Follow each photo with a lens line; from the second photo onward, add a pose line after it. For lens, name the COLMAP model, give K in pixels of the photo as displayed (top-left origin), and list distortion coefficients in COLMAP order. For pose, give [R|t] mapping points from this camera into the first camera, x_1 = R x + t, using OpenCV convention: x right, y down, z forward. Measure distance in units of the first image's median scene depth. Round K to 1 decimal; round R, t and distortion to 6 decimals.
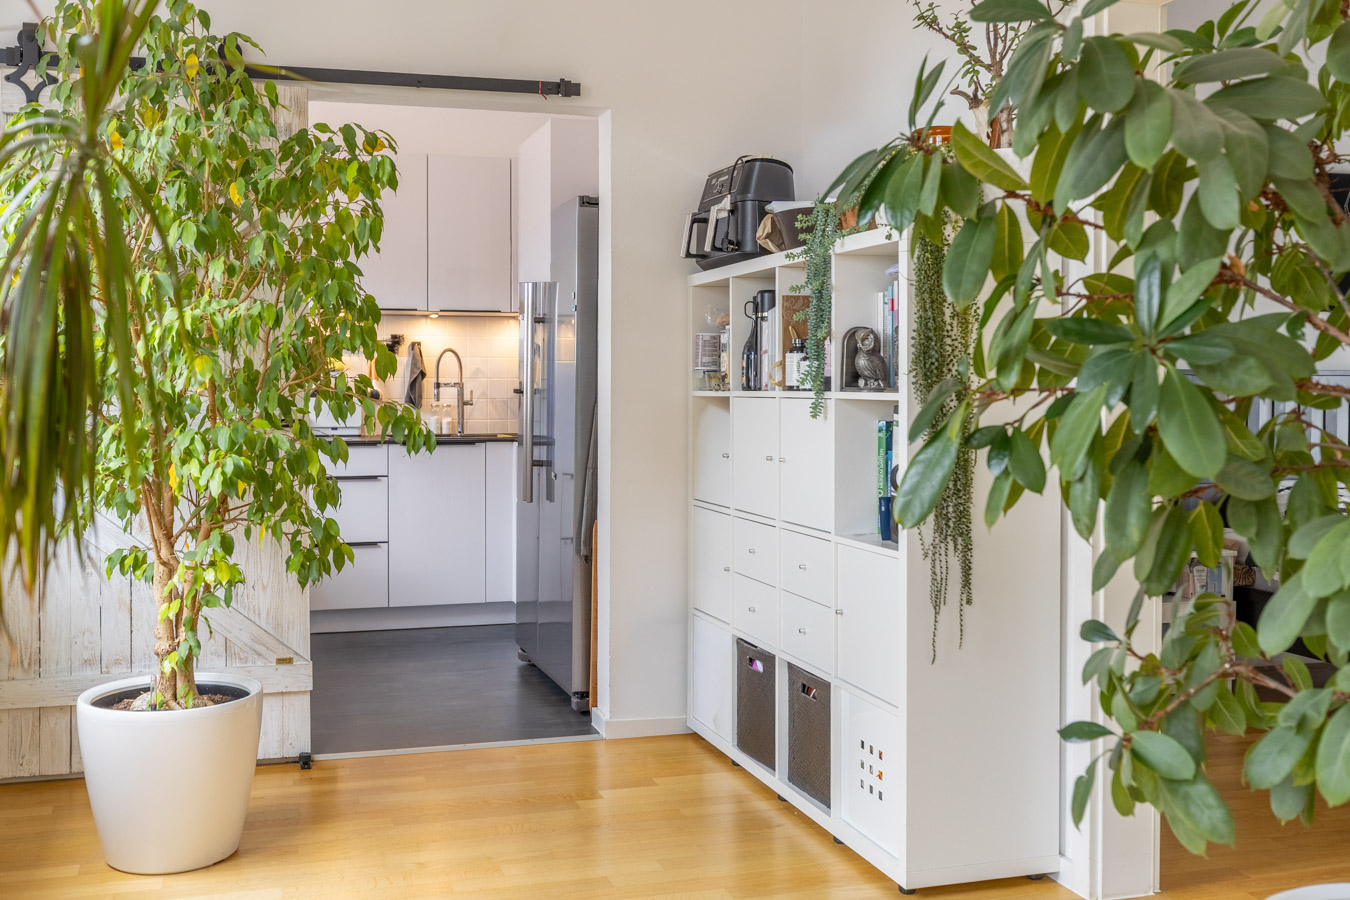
lens RADIAL K [[1393.3, 0, 671.8], [0, 1393.3, 386.9], [0, 0, 1]] dist [0.010725, 0.002745]
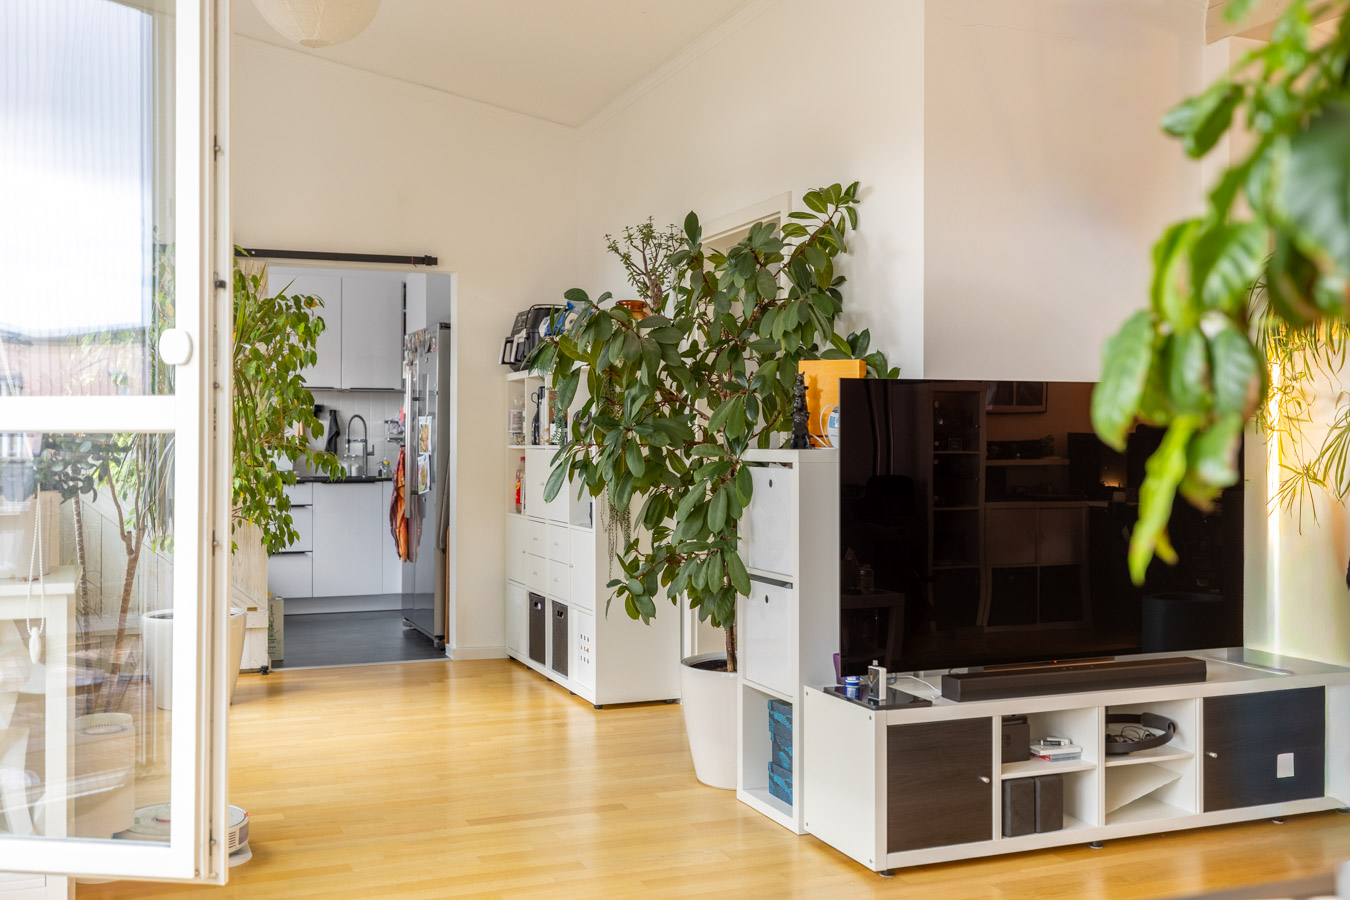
lens RADIAL K [[1324.0, 0, 707.1], [0, 1324.0, 428.5], [0, 0, 1]] dist [0.006817, 0.011948]
pose [[0.995402, 0.001609, 0.095774, 0.101551], [-0.000706, 0.999955, -0.009457, -0.002133], [-0.095785, 0.009346, 0.995358, -0.581902]]
